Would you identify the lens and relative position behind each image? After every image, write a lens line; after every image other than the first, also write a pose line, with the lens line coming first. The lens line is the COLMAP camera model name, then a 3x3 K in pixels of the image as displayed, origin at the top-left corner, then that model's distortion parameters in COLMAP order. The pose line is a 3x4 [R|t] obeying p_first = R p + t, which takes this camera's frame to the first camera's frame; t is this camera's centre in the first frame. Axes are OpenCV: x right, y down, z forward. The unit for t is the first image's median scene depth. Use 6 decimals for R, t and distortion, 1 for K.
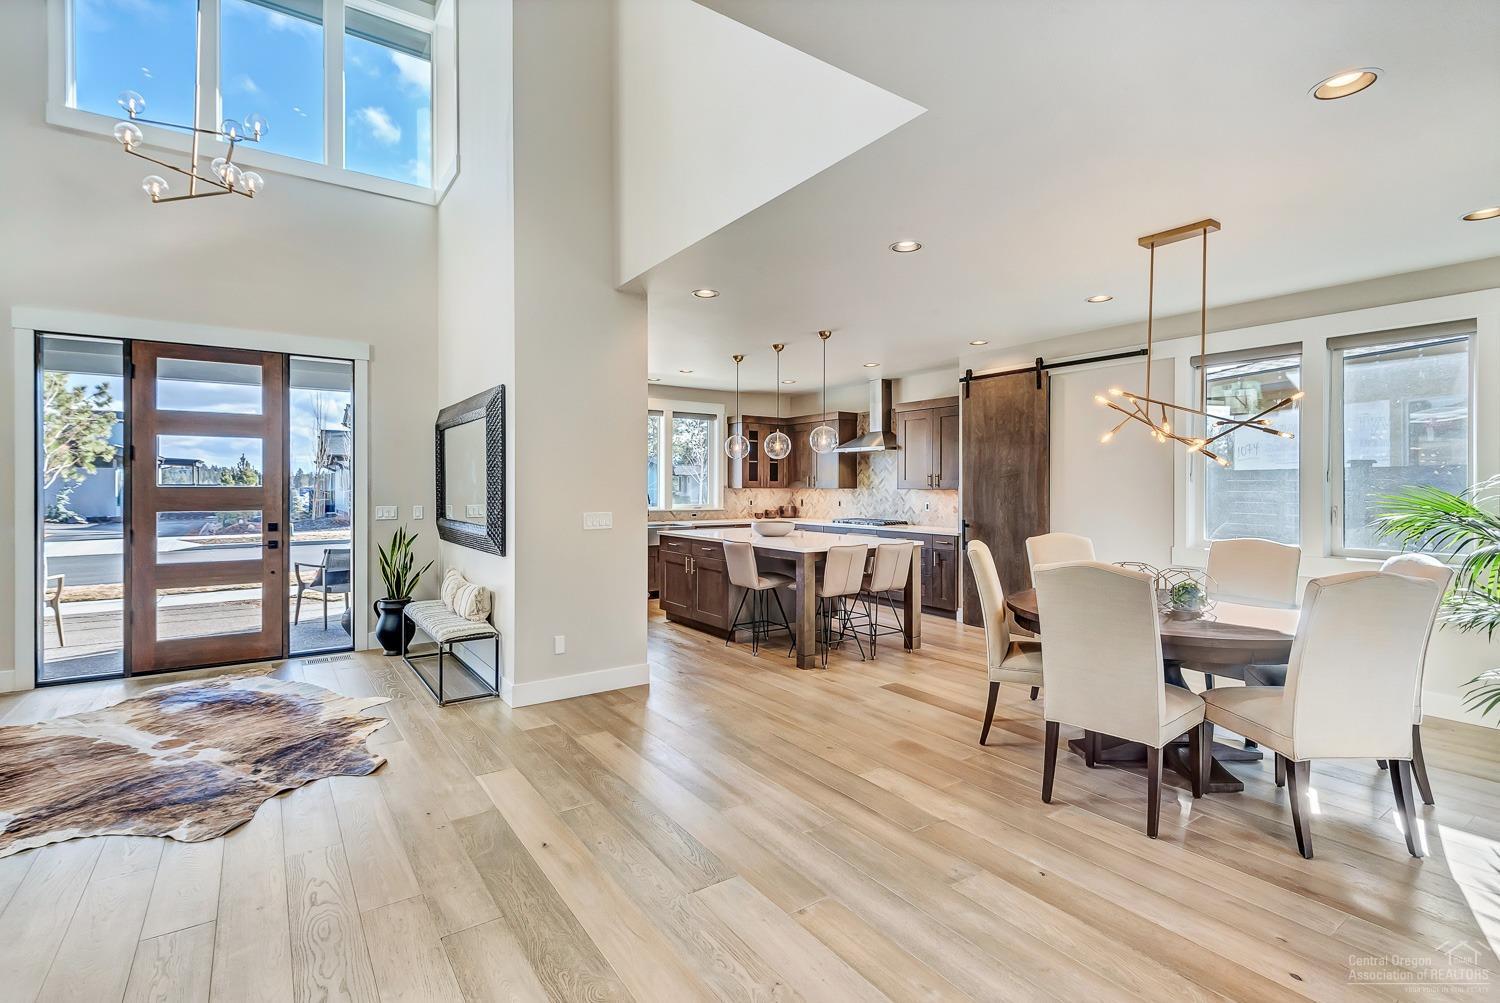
lens RADIAL K [[692.4, 0, 745.7], [0, 692.4, 483.4], [0, 0, 1]] dist [0.008699, -0.000485]
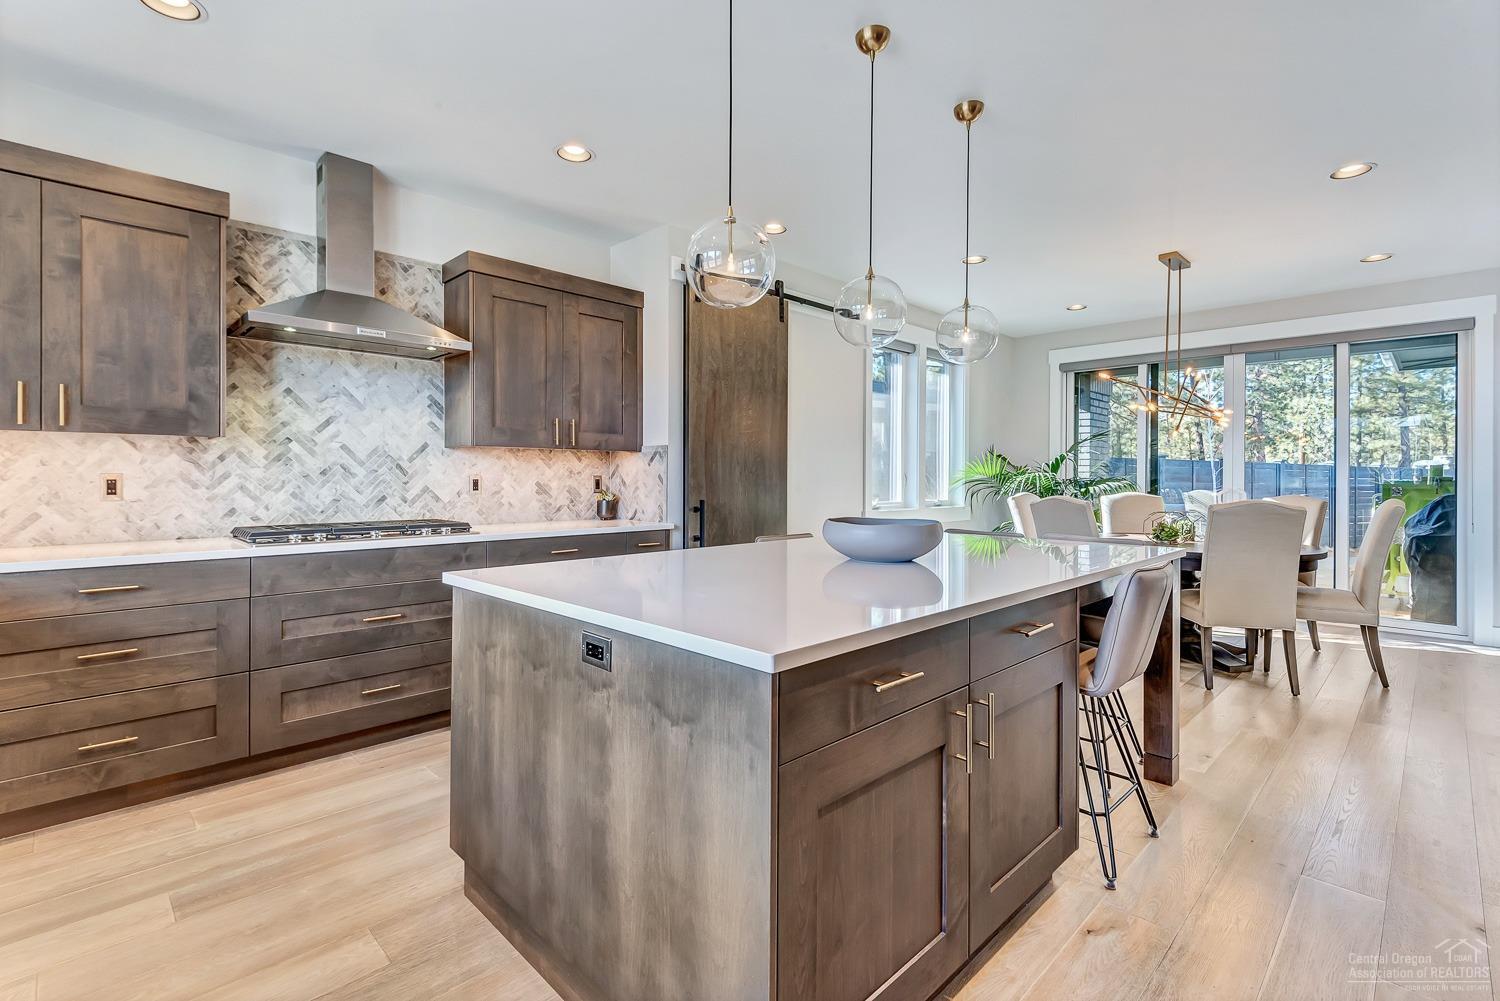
lens RADIAL K [[683.8, 0, 742.3], [0, 683.8, 477.5], [0, 0, 1]] dist [0.013705, -0.000113]
pose [[-0.169482, -0.004954, 0.985521, -0.235500], [-0.008793, 0.999955, 0.003514, 0.024708], [-0.985494, -0.008070, -0.169518, 0.886128]]
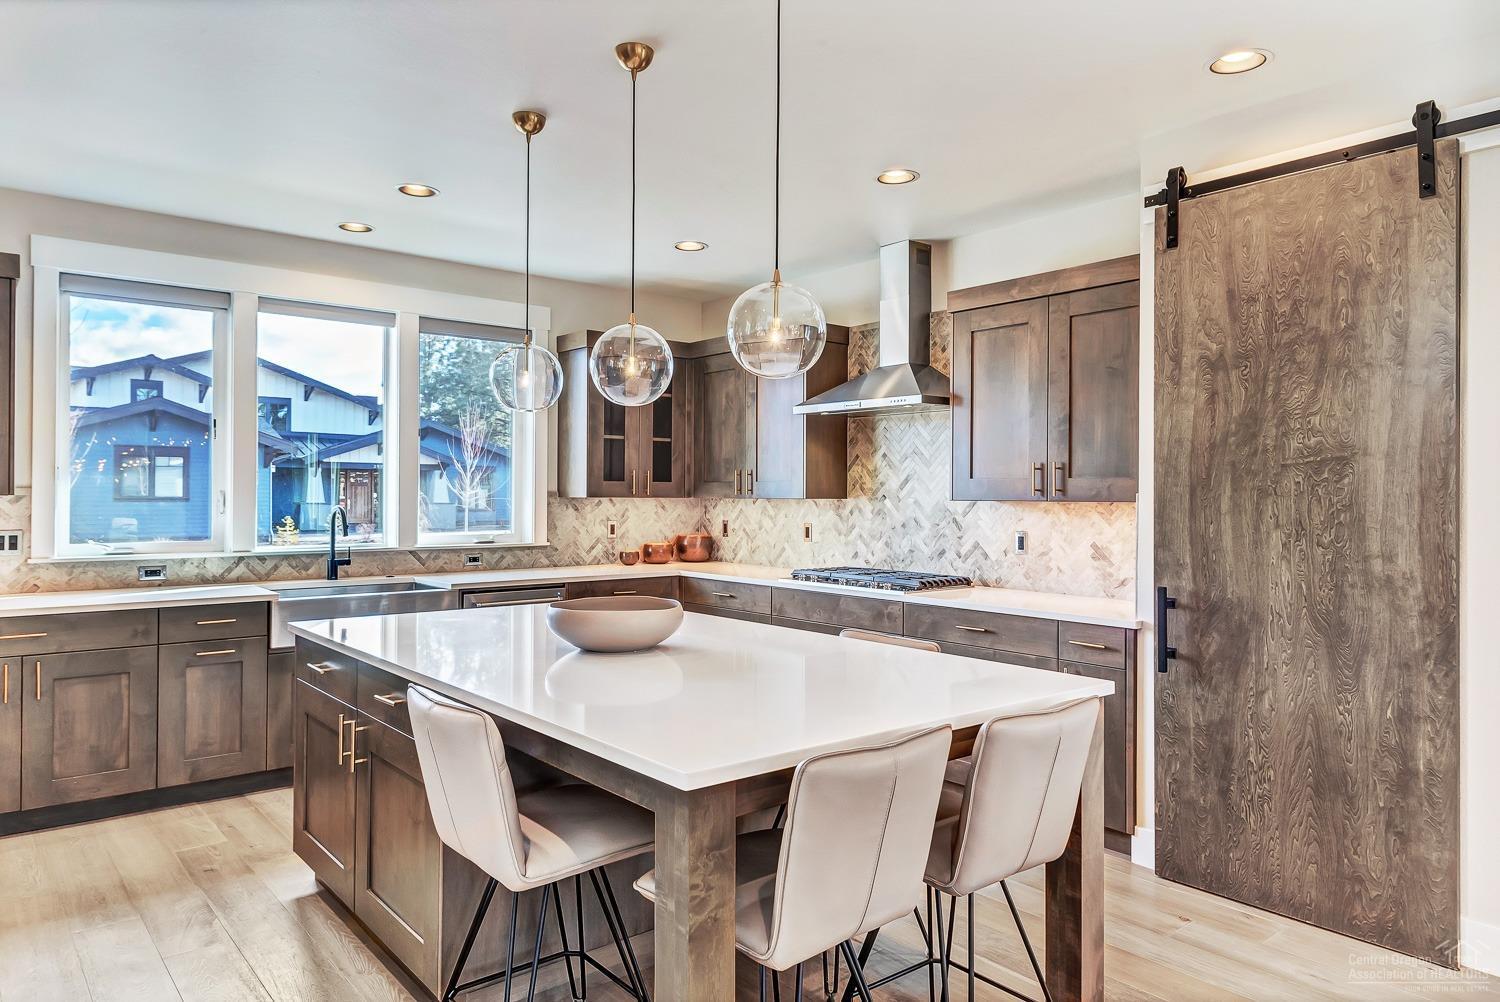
lens RADIAL K [[961.2, 0, 749.2], [0, 961.2, 492.6], [0, 0, 1]] dist [0.003535, 0.001397]
pose [[0.995988, 0.004997, 0.089343, 0.048676], [-0.005121, 0.999986, 0.001165, 0.003514], [-0.089336, -0.001618, 0.996000, 0.436973]]
